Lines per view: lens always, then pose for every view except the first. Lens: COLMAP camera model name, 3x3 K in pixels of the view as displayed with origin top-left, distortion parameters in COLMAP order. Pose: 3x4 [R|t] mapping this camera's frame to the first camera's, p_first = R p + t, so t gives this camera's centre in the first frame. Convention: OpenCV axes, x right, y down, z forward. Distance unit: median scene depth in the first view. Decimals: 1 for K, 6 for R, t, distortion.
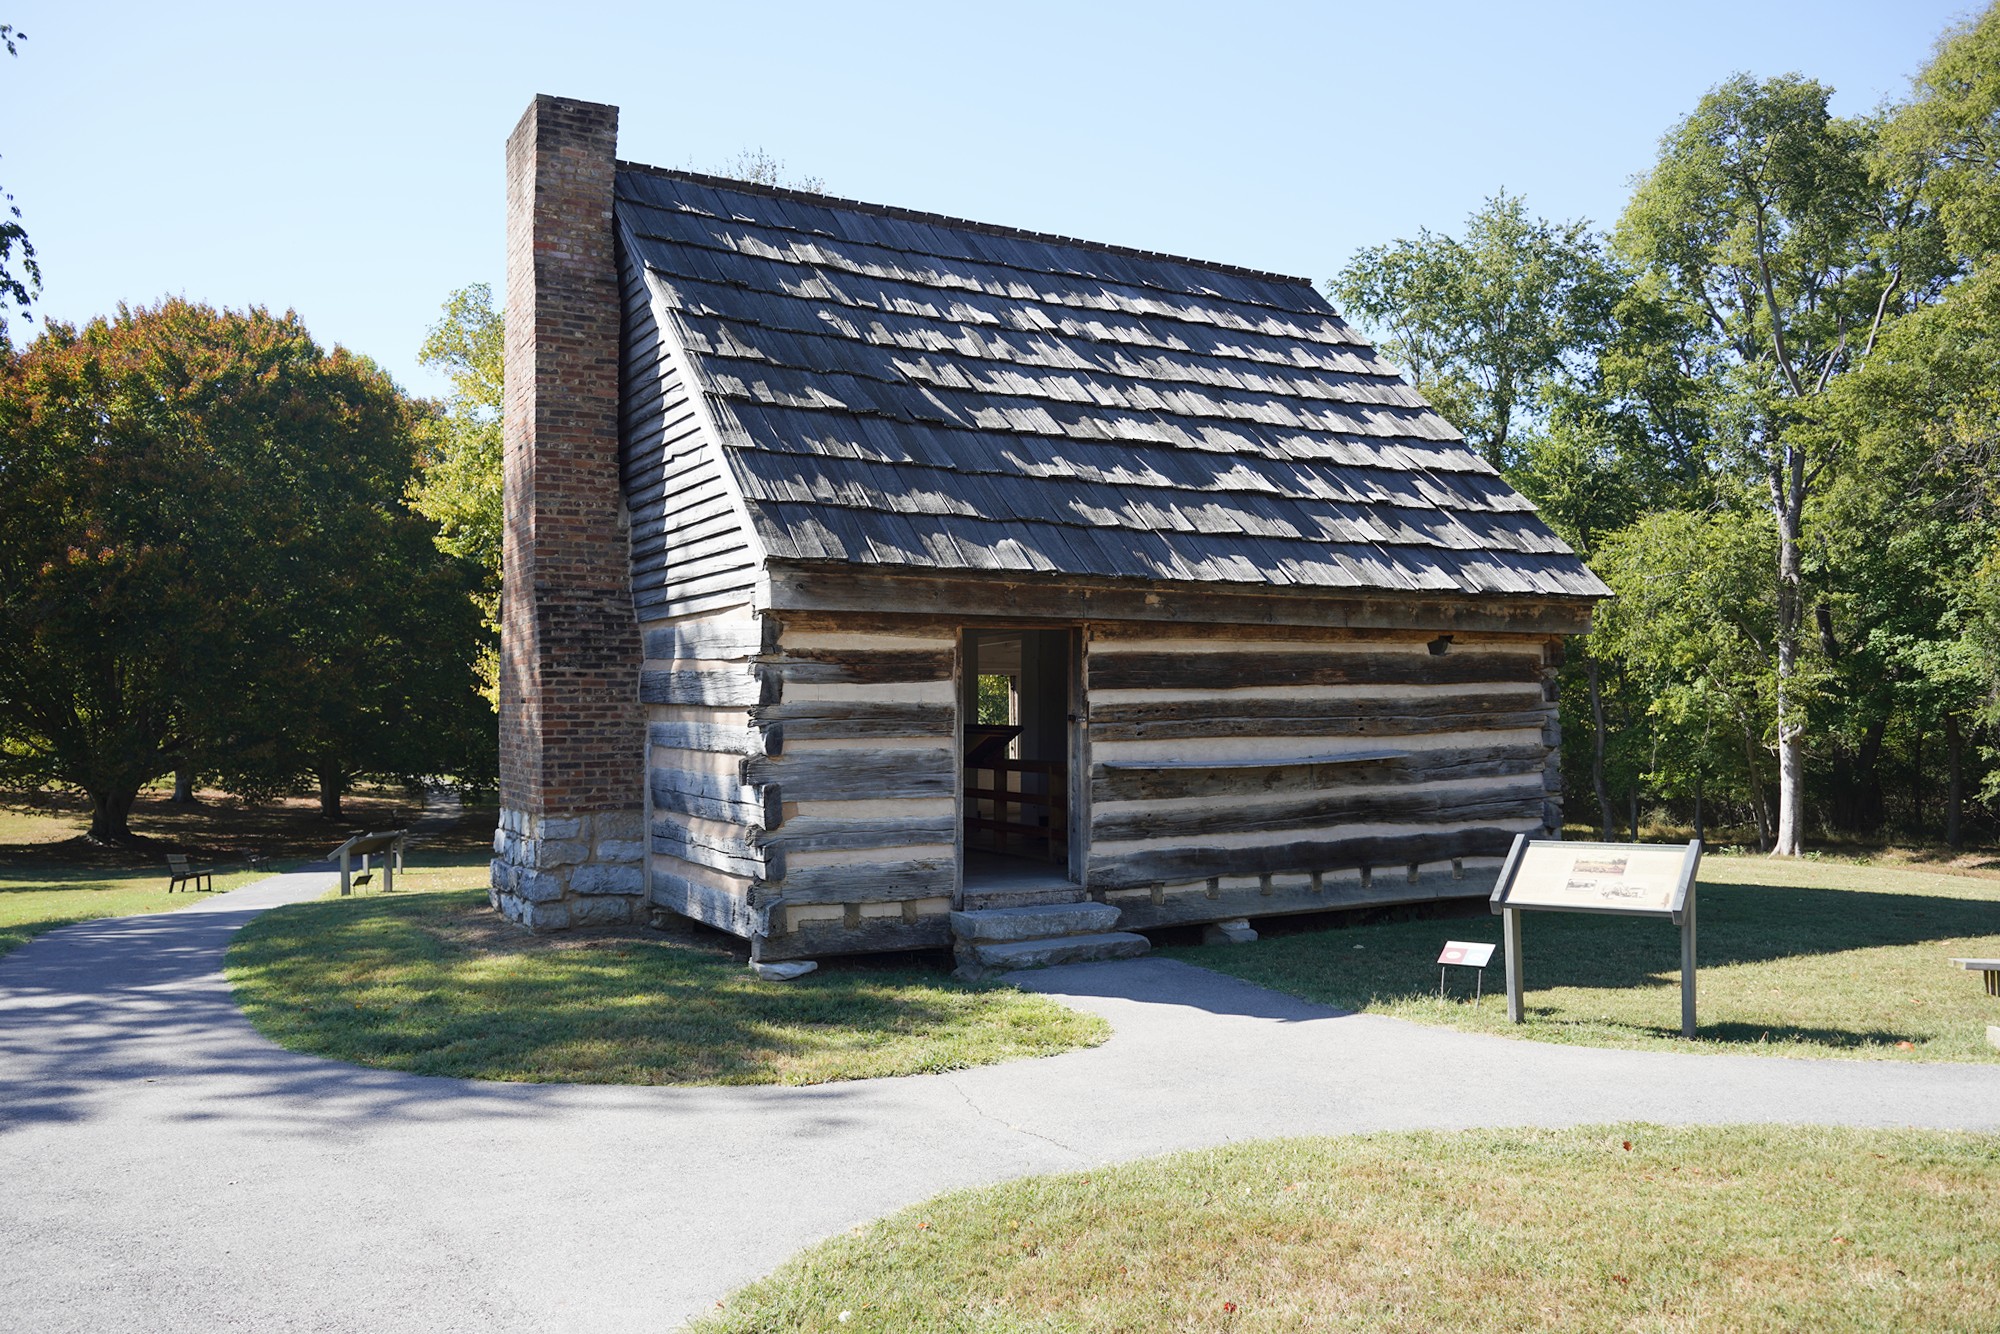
lens RADIAL K [[1569.0, 0, 935.6], [0, 1569.0, 685.5], [0, 0, 1]] dist [-0.026689, 0.003885]
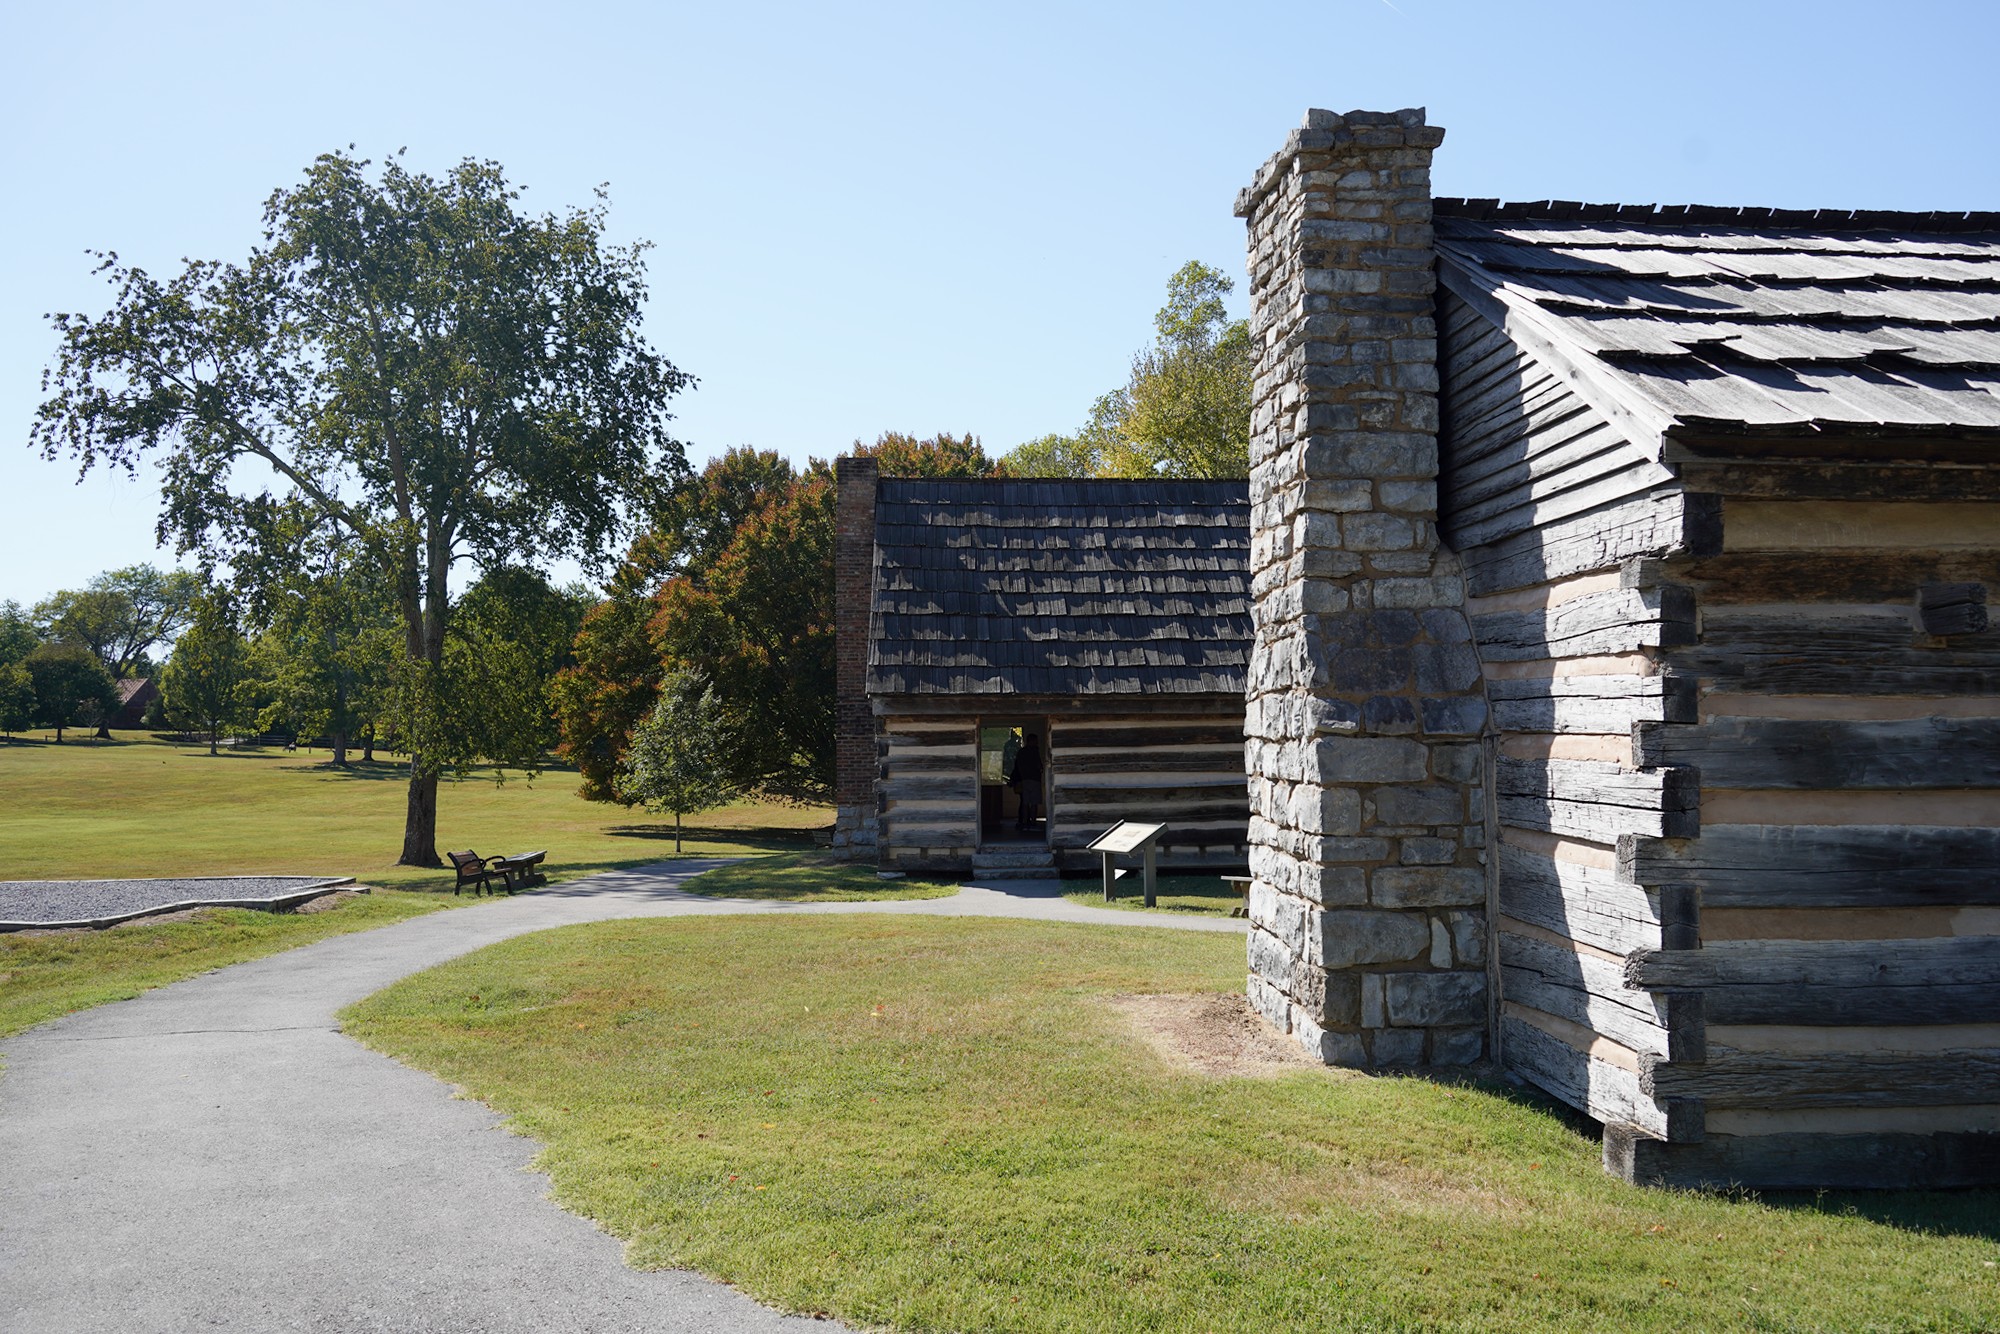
lens RADIAL K [[1569.0, 0, 991.5], [0, 1569.0, 703.5], [0, 0, 1]] dist [-0.026689, 0.003885]
pose [[0.887649, -0.007218, -0.460463, 0.936620], [0.010724, 0.999930, 0.004998, -0.063957], [0.460395, -0.009374, 0.887665, -0.802507]]
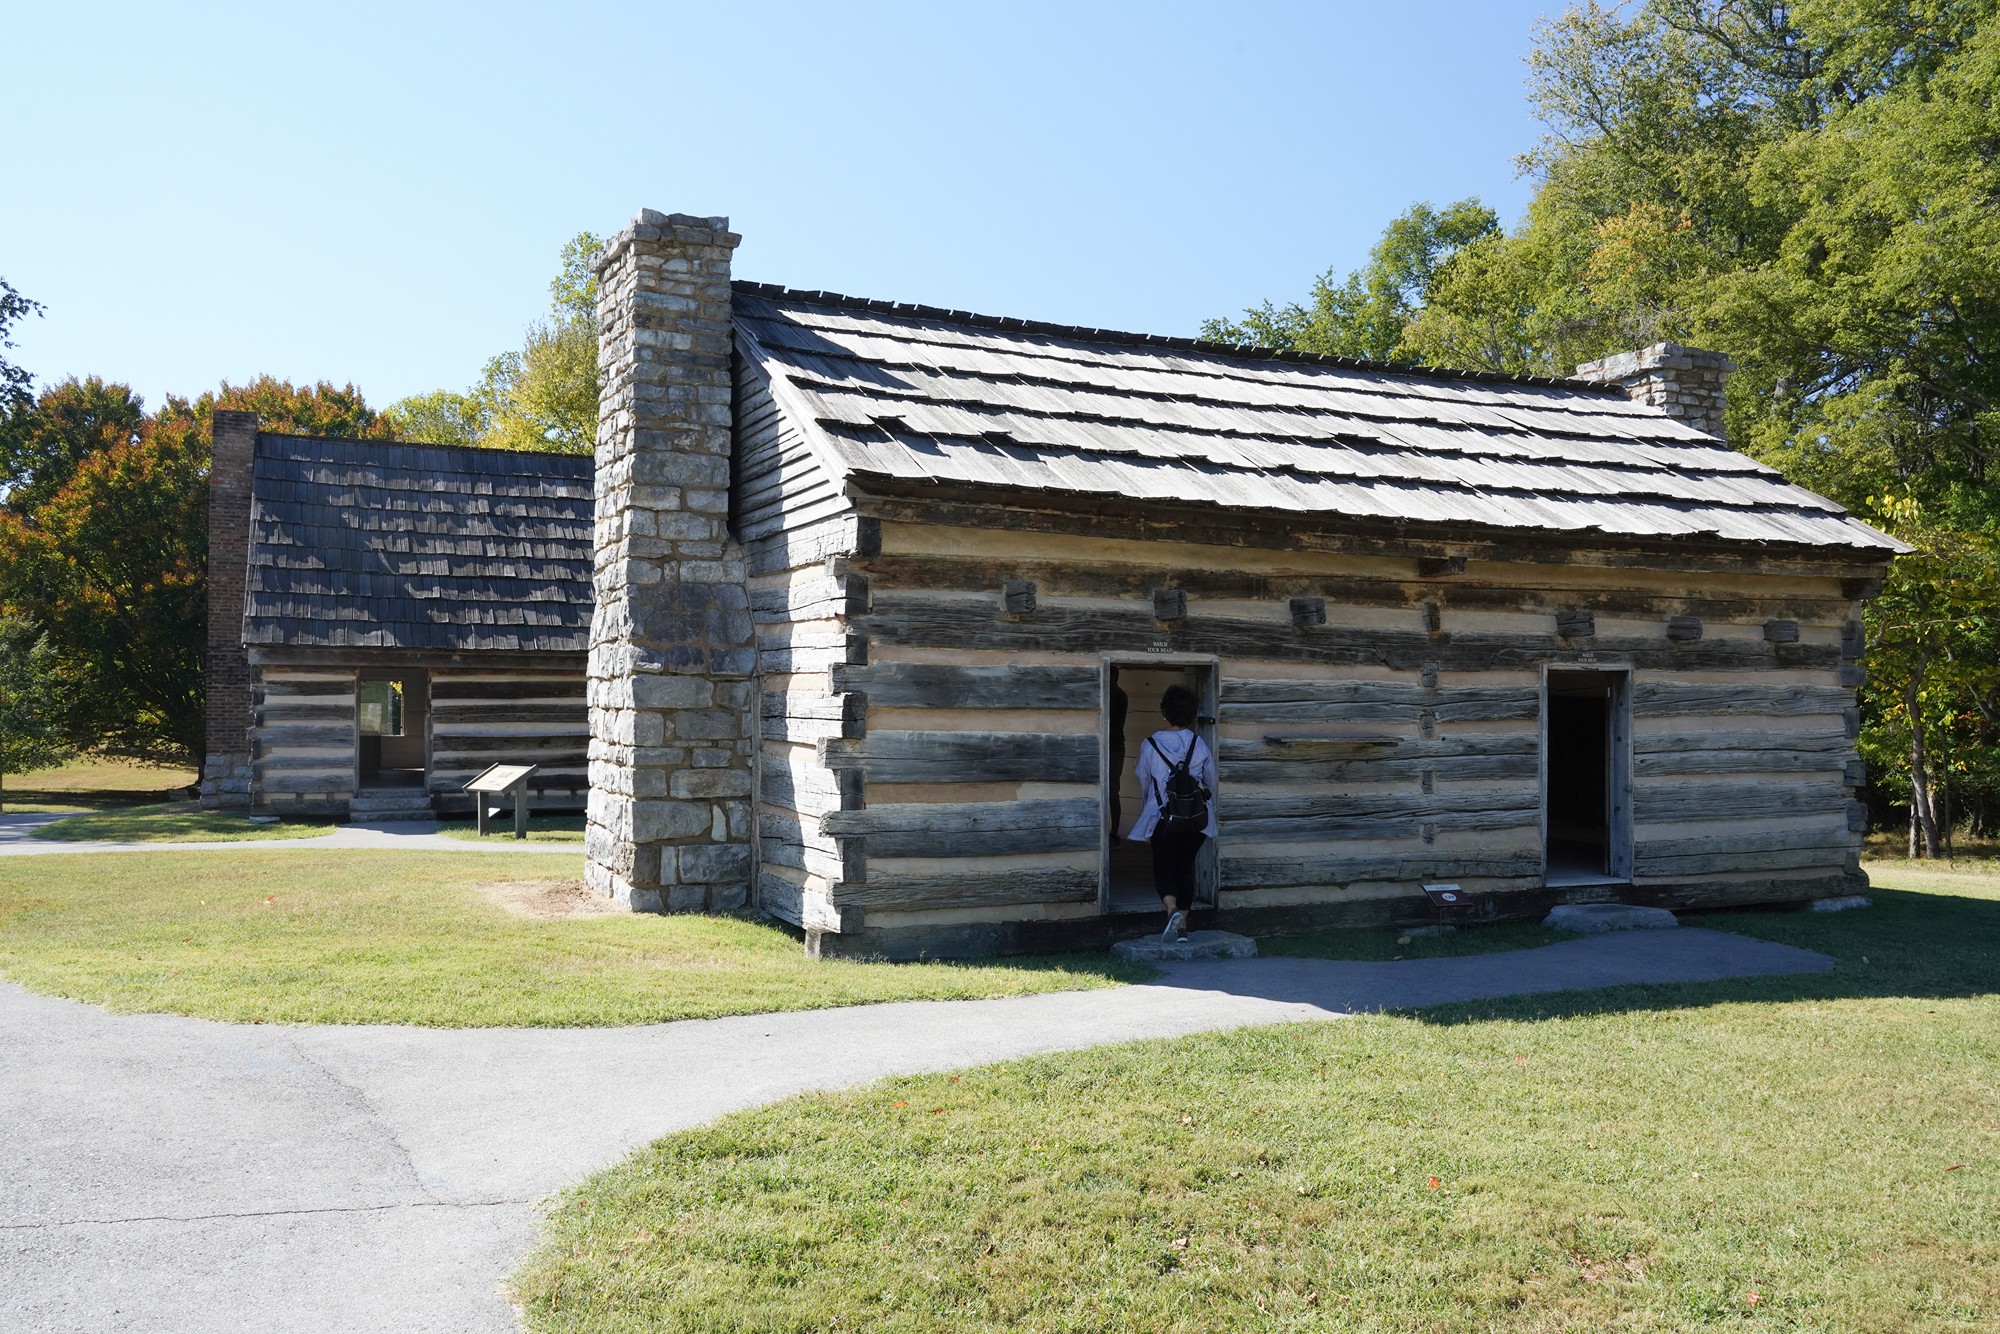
lens RADIAL K [[1569.0, 0, 995.1], [0, 1569.0, 666.9], [0, 0, 1]] dist [-0.026689, 0.003885]
pose [[0.995287, 0.012230, -0.096196, 1.050450], [-0.012106, 0.999925, 0.001864, -0.053447], [0.096212, -0.000691, 0.995361, -1.035201]]
